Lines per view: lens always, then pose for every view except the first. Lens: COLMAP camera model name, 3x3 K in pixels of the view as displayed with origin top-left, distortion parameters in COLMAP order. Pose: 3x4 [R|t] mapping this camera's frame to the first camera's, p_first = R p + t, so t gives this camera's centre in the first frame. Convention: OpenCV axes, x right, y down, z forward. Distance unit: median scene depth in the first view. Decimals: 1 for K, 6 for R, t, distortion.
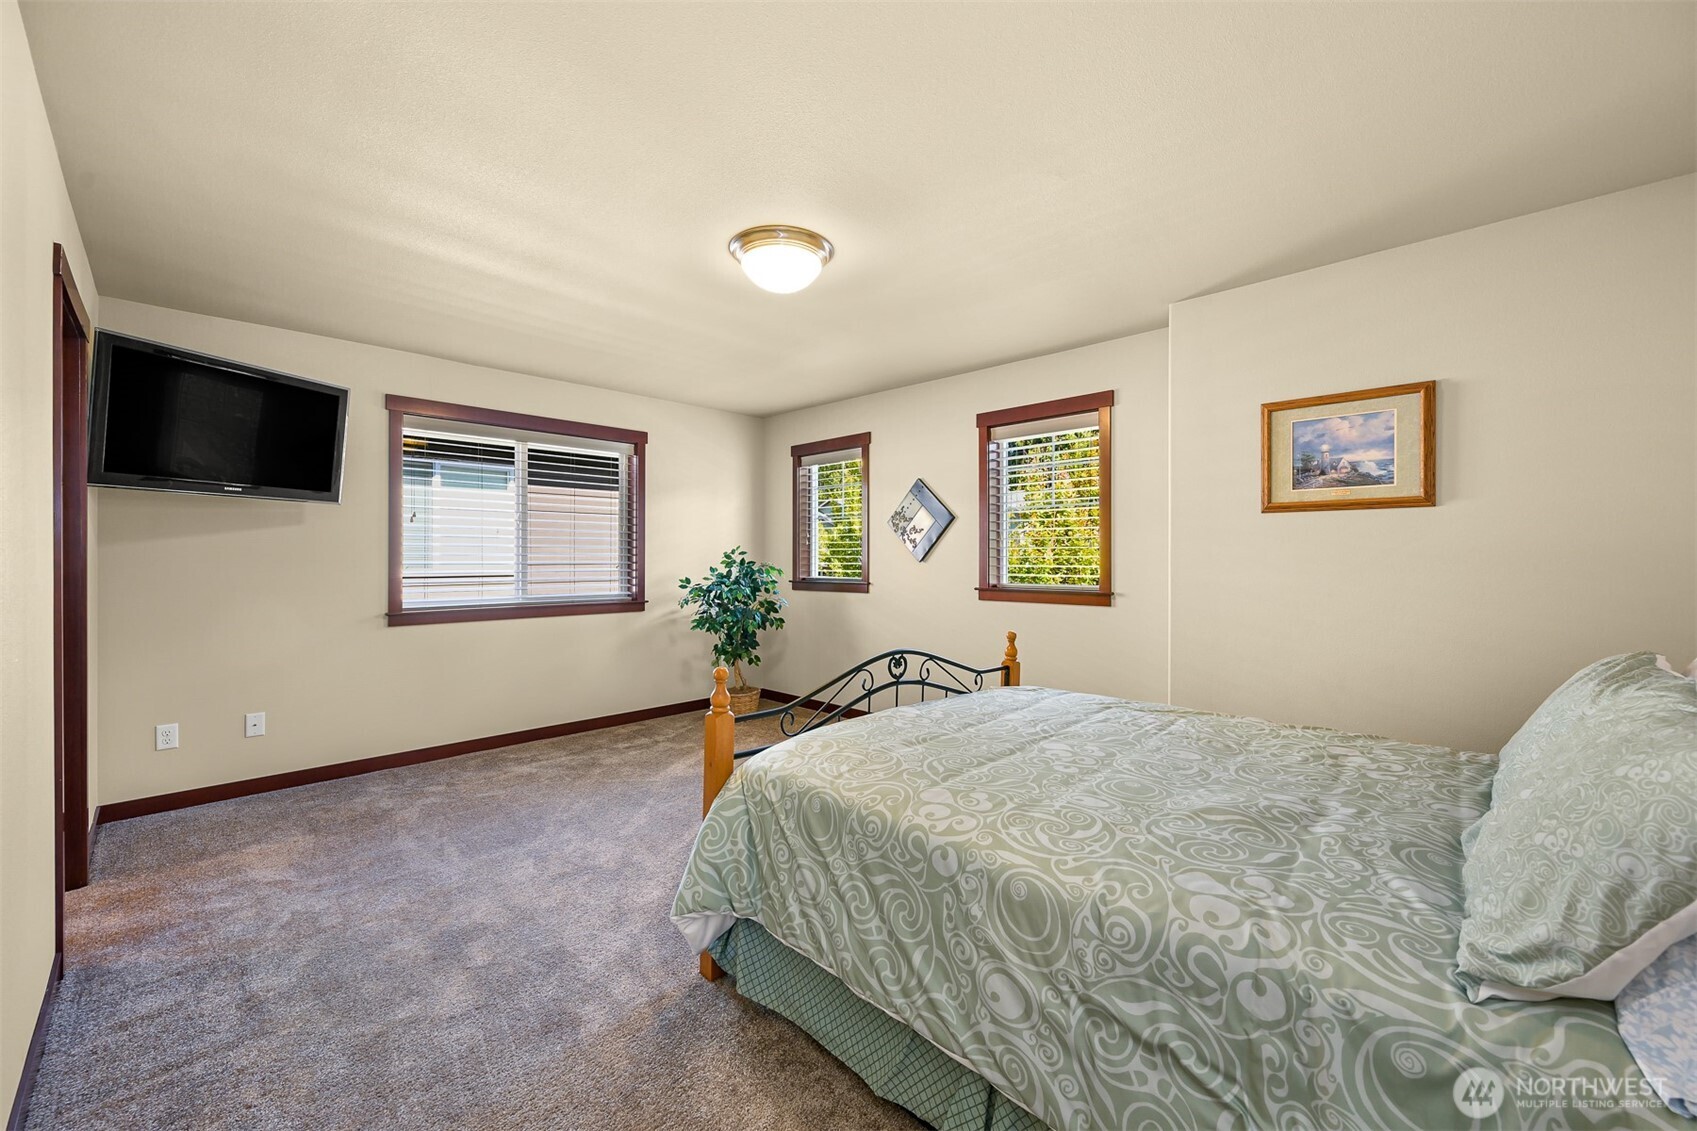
lens RADIAL K [[669.7, 0, 856.0], [0, 669.7, 558.1], [0, 0, 1]] dist [0.000121, 0.000216]
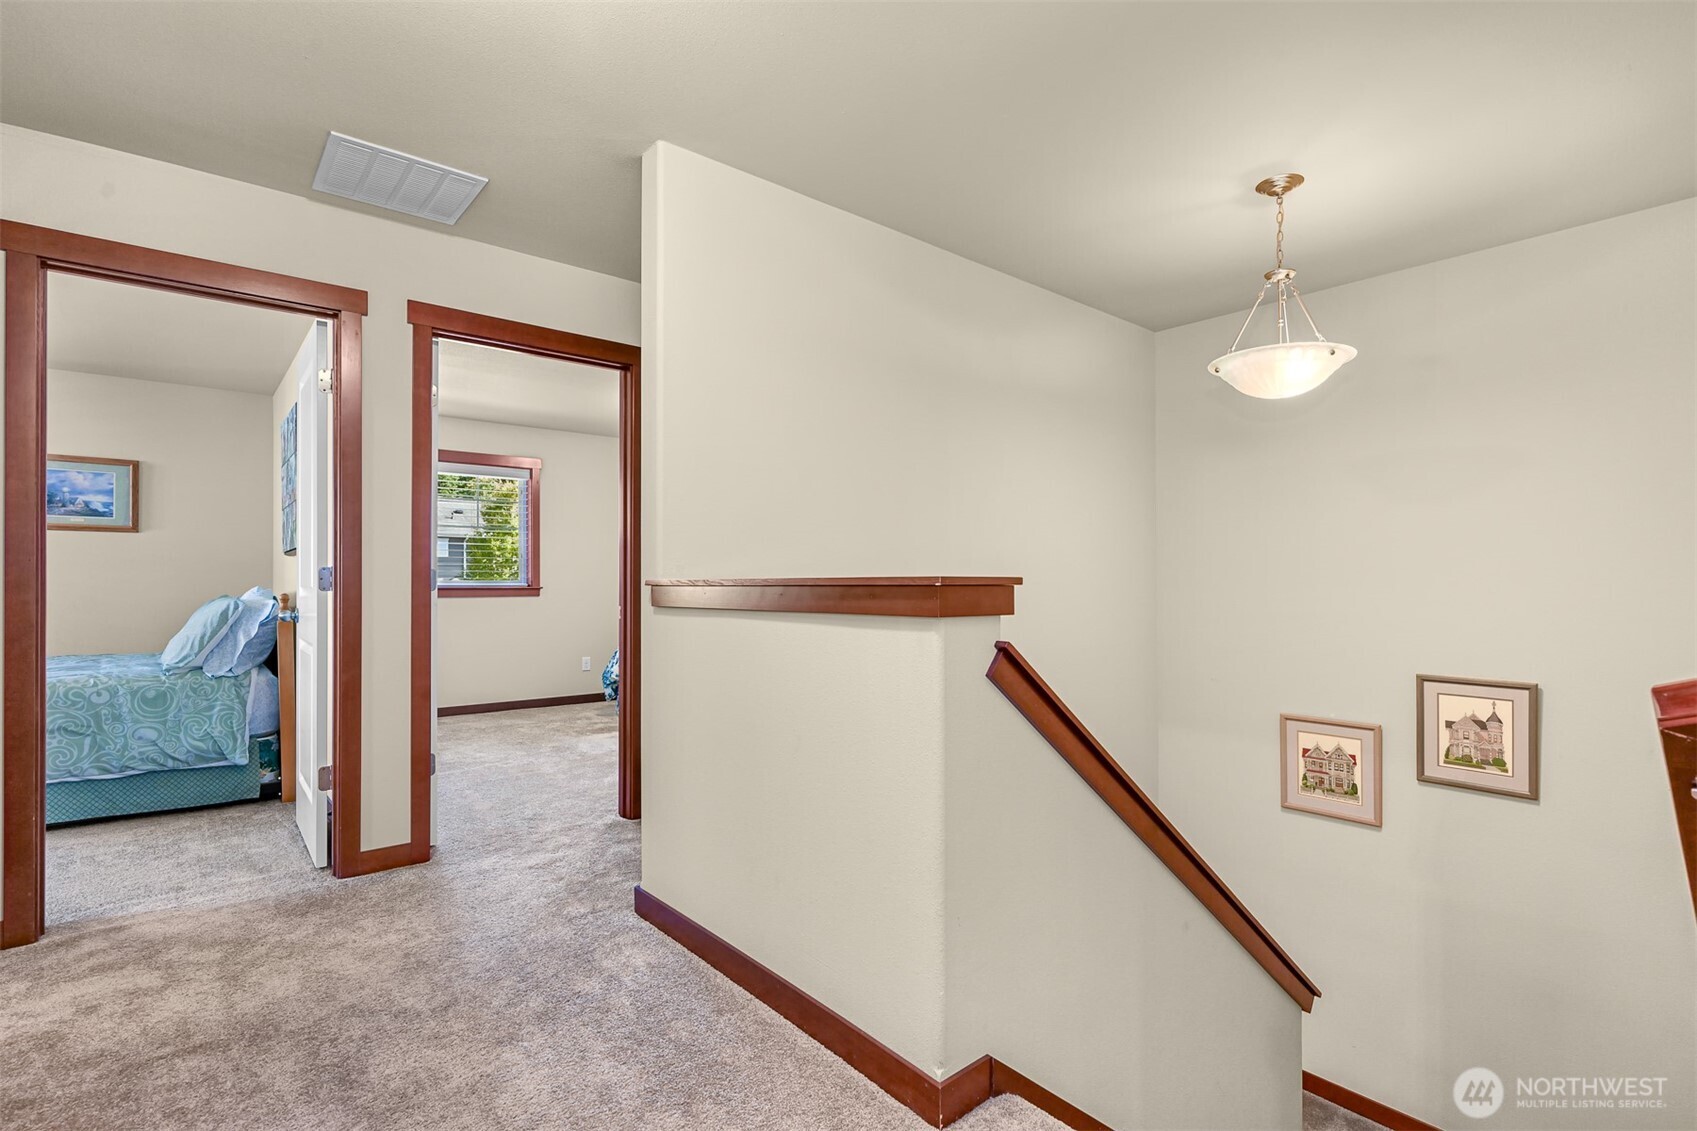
lens RADIAL K [[784.7, 0, 847.0], [0, 784.7, 573.3], [0, 0, 1]] dist [-0.002673, -0.000186]
pose [[0.089865, 0.010100, 0.995903, -1.078796], [0.002709, 0.999942, -0.010385, 0.059873], [-0.995950, 0.003631, 0.089833, -1.103911]]
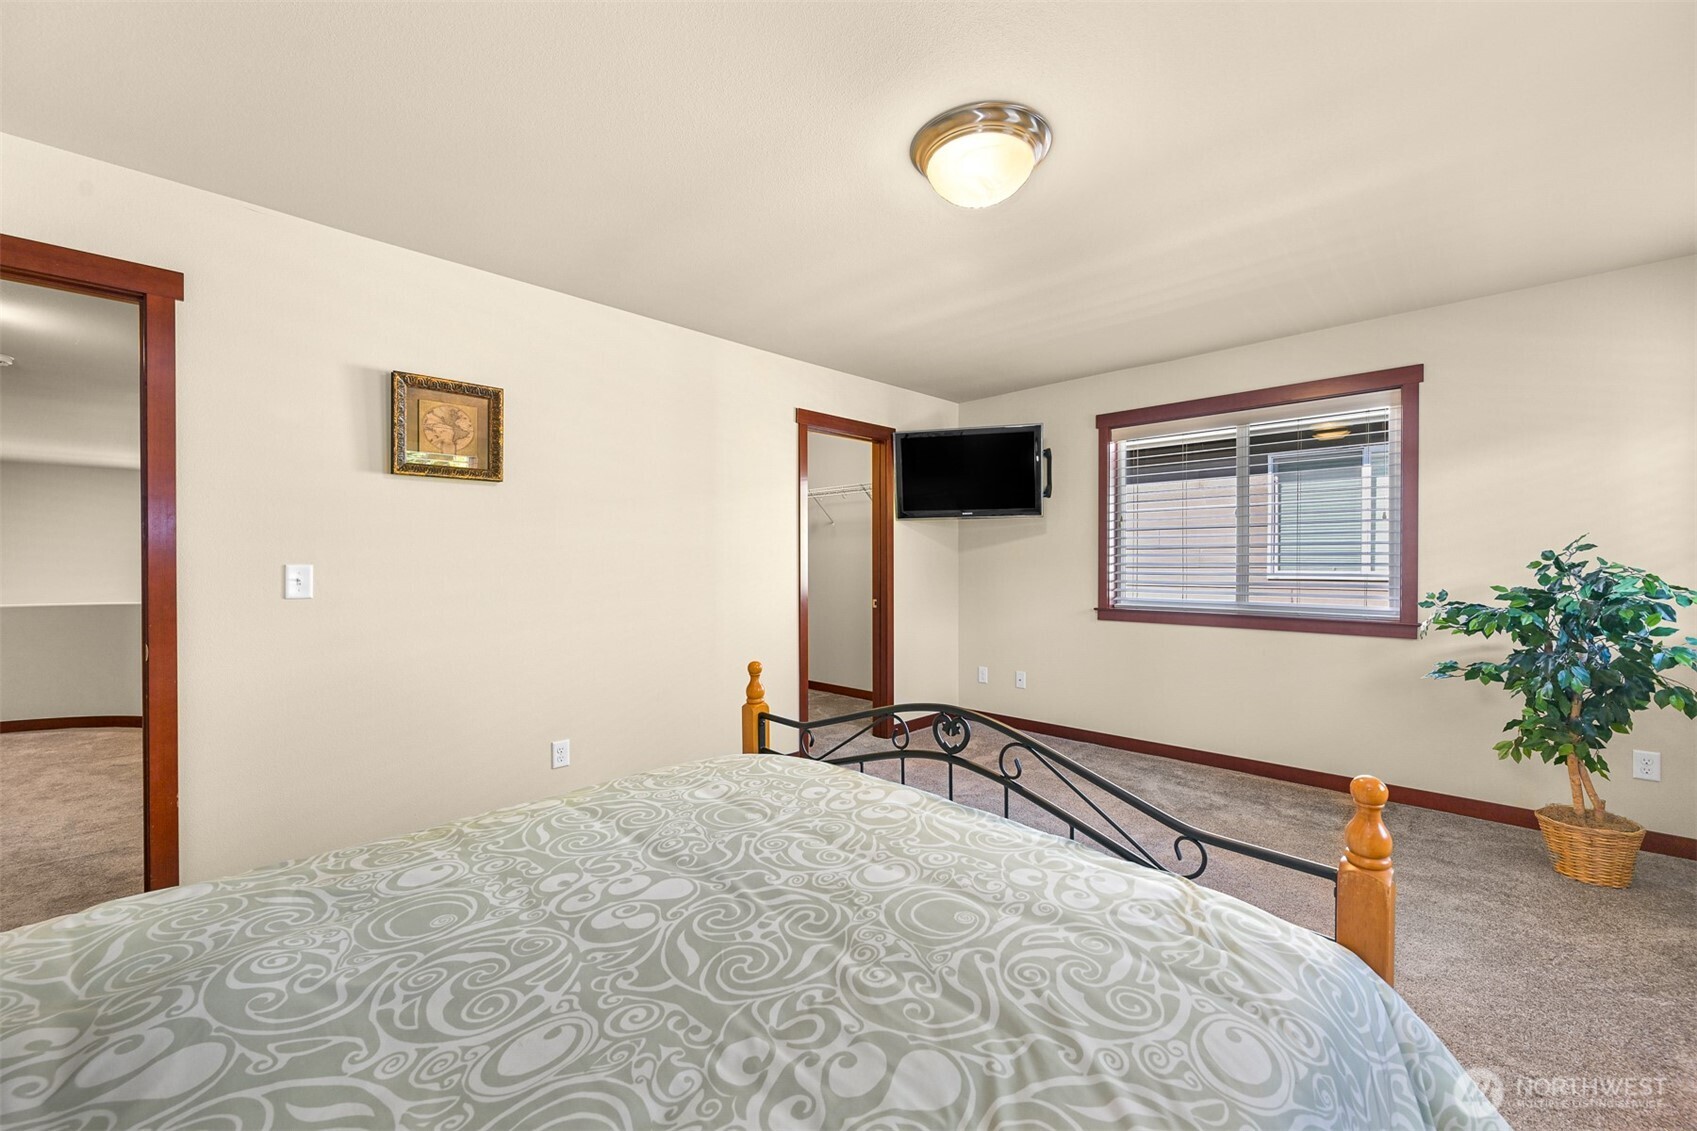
lens RADIAL K [[669.7, 0, 857.2], [0, 669.7, 564.9], [0, 0, 1]] dist [0.000121, 0.000216]
pose [[0.001720, 0.005891, -0.999981, 0.593552], [0.002286, 0.999980, 0.005895, 0.001643], [0.999996, -0.002296, 0.001707, 0.793352]]
